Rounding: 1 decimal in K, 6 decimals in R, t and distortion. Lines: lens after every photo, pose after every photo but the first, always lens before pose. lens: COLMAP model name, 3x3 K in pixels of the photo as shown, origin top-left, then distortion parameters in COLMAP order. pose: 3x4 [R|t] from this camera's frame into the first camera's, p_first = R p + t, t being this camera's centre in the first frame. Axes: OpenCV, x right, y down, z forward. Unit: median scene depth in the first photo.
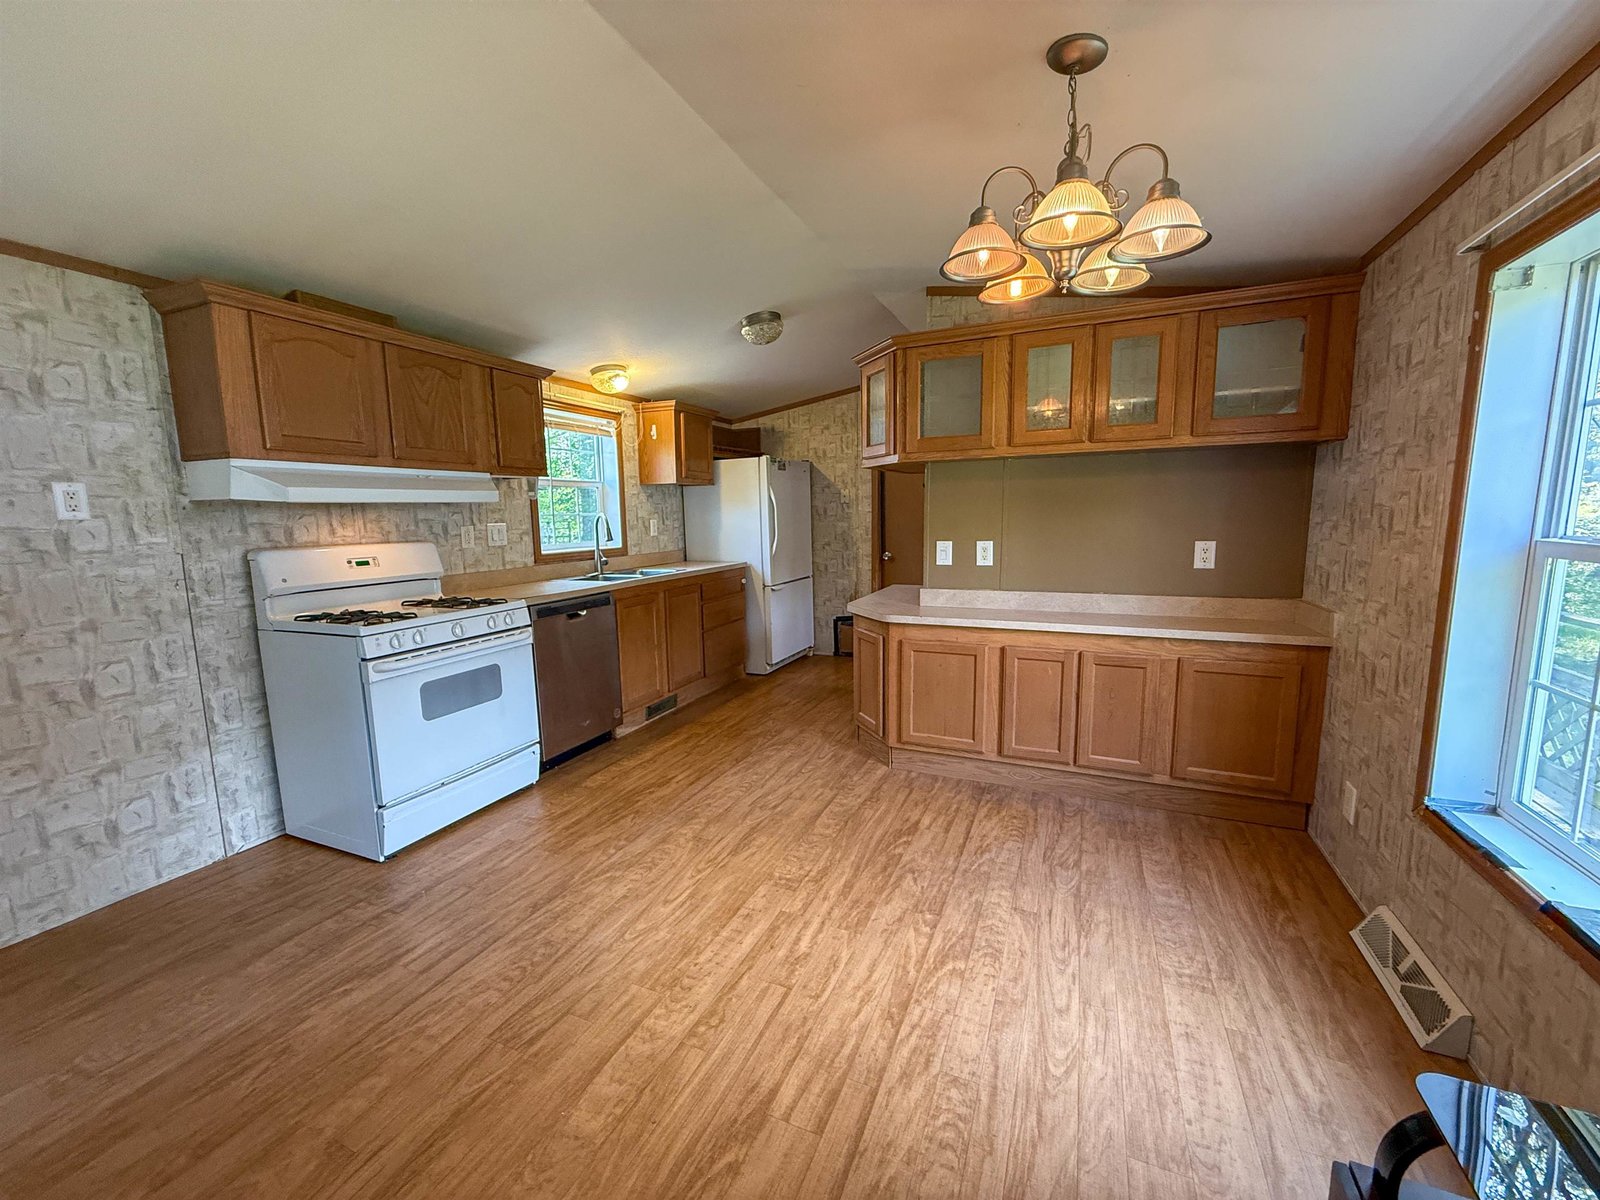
lens RADIAL K [[635.8, 0, 798.5], [0, 635.8, 598.2], [0, 0, 1]] dist [0.003158, -0.000132]
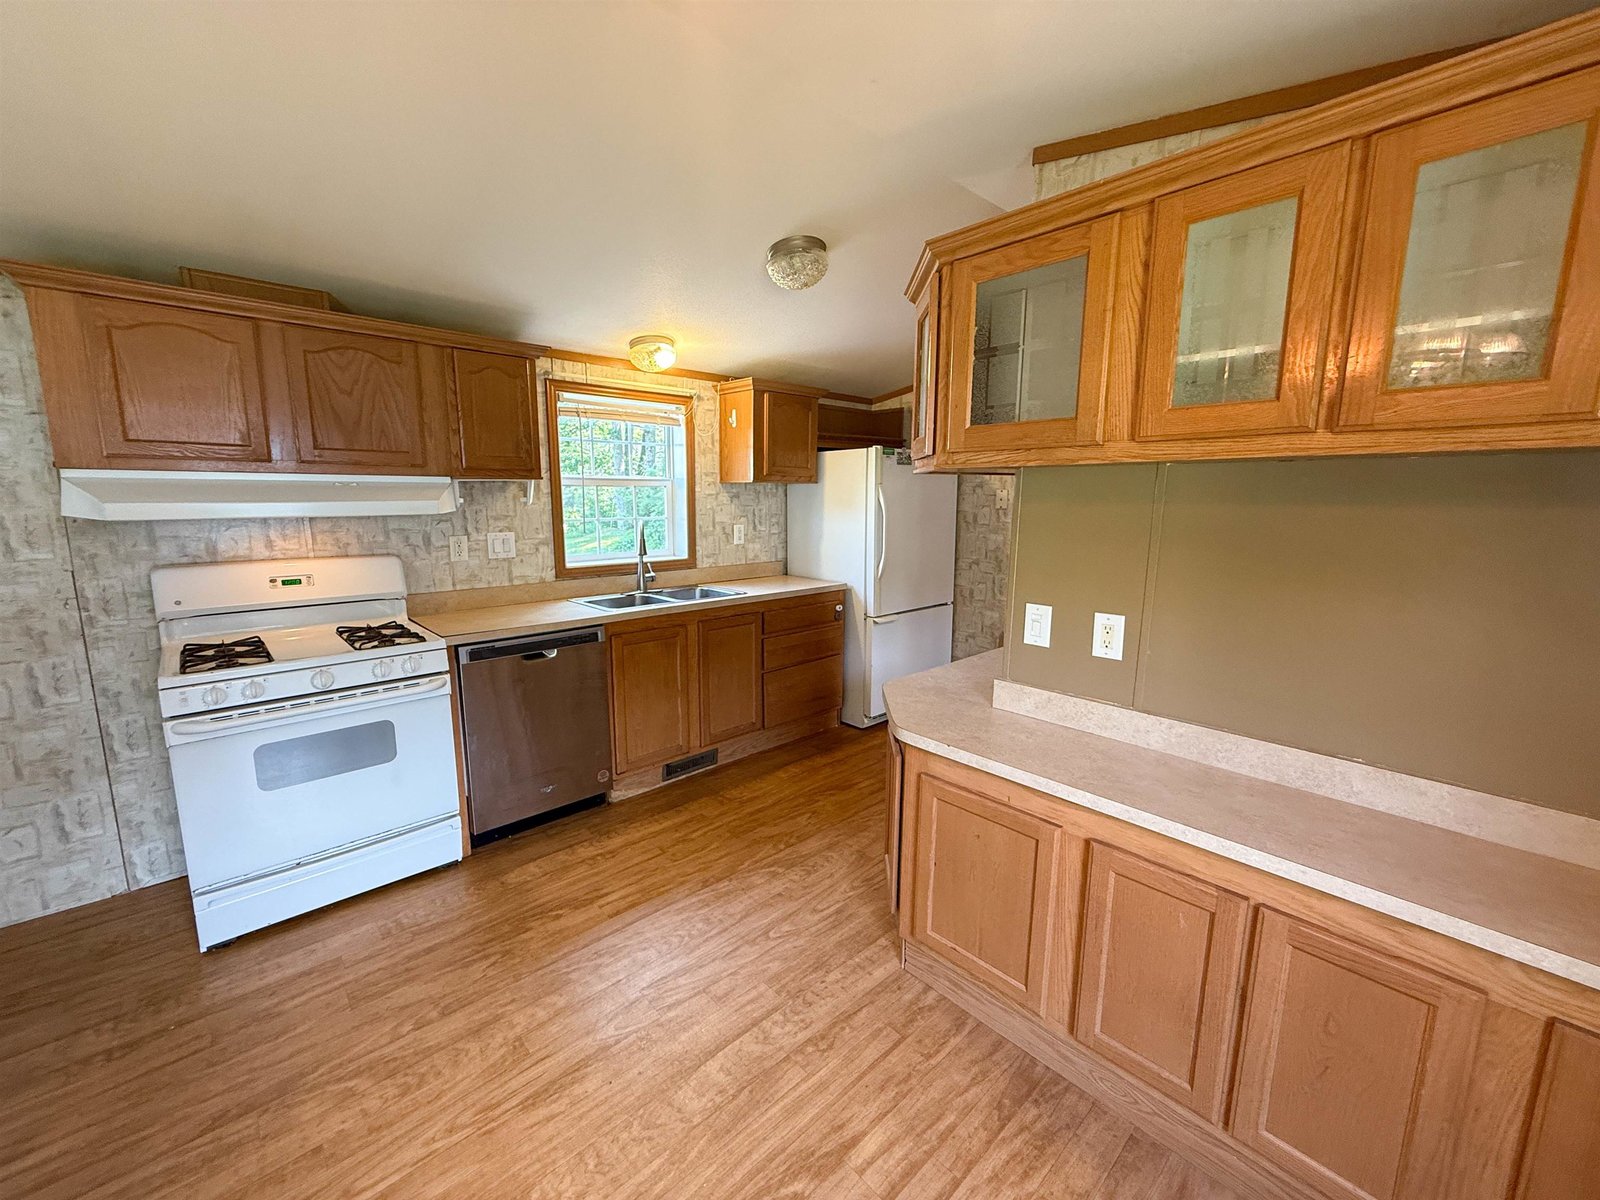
lens RADIAL K [[642.9, 0, 792.3], [0, 642.9, 599.5], [0, 0, 1]] dist [-0.002229, 0.001965]
pose [[0.919814, 0.085821, -0.382854, 0.260455], [-0.074498, 0.996235, 0.044335, -0.109123], [0.385217, -0.012258, 0.922745, 0.403736]]
